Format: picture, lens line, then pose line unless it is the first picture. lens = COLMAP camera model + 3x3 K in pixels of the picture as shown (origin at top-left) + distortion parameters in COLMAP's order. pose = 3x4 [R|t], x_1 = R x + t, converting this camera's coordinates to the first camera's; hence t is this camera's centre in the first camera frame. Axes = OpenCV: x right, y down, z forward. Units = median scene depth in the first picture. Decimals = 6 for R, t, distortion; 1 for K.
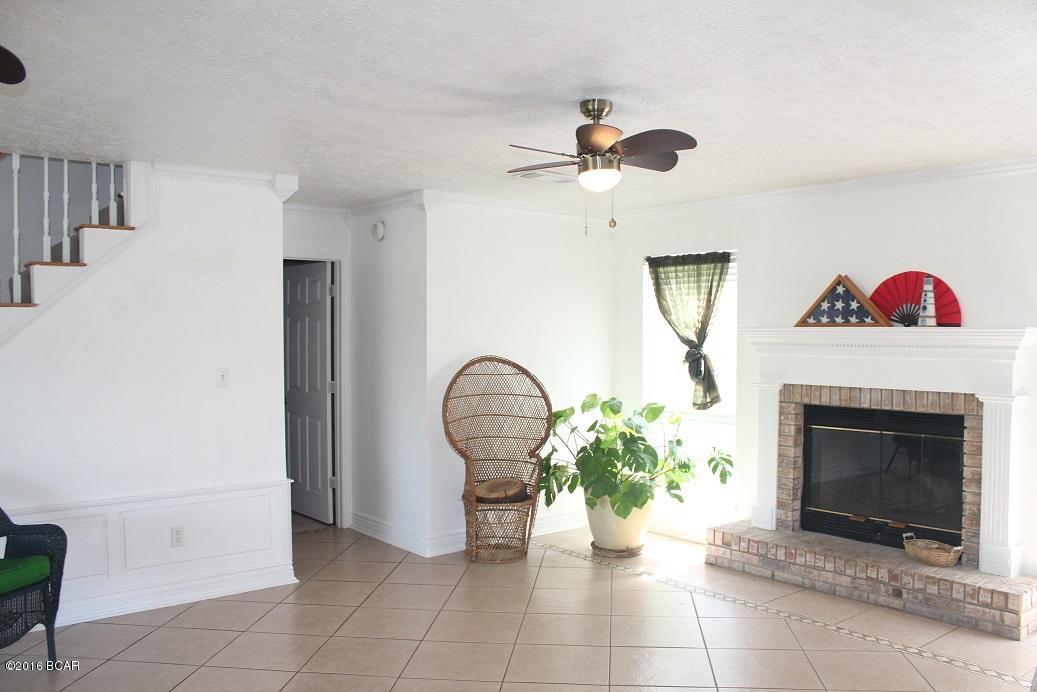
lens RADIAL K [[847.1, 0, 530.0], [0, 847.1, 348.4], [0, 0, 1]] dist [-0.167387, 0.130280]
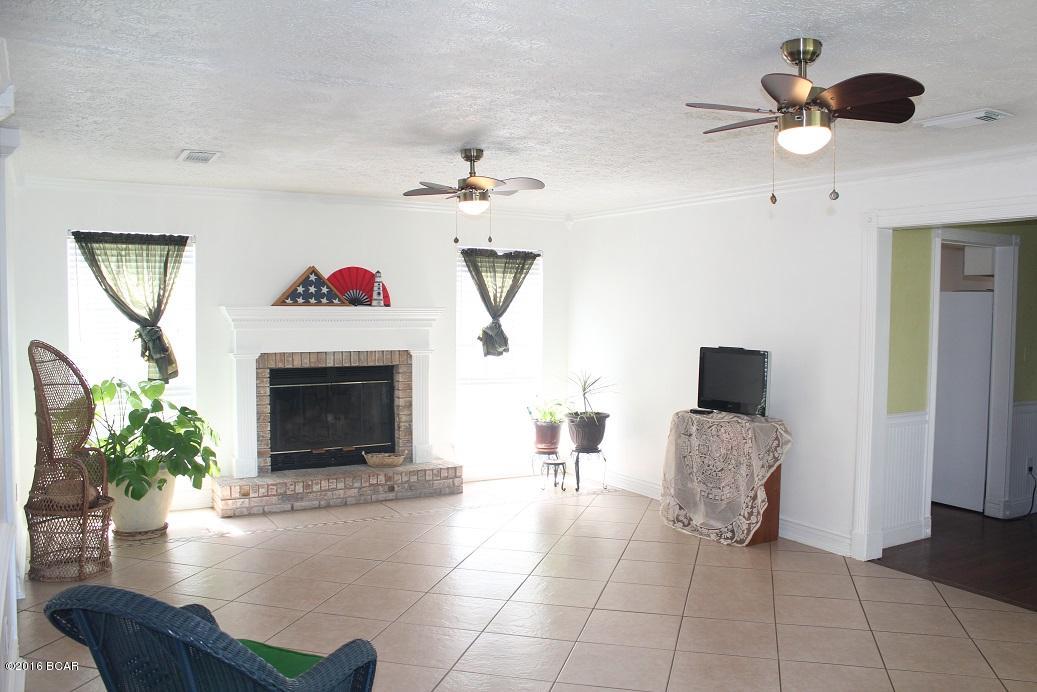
lens RADIAL K [[847.1, 0, 530.0], [0, 847.1, 348.4], [0, 0, 1]] dist [-0.167387, 0.130280]
pose [[0.160300, -0.048668, 0.985868, -0.863342], [0.010456, 0.998811, 0.047607, -0.018669], [-0.987013, 0.002677, 0.160619, 0.446732]]
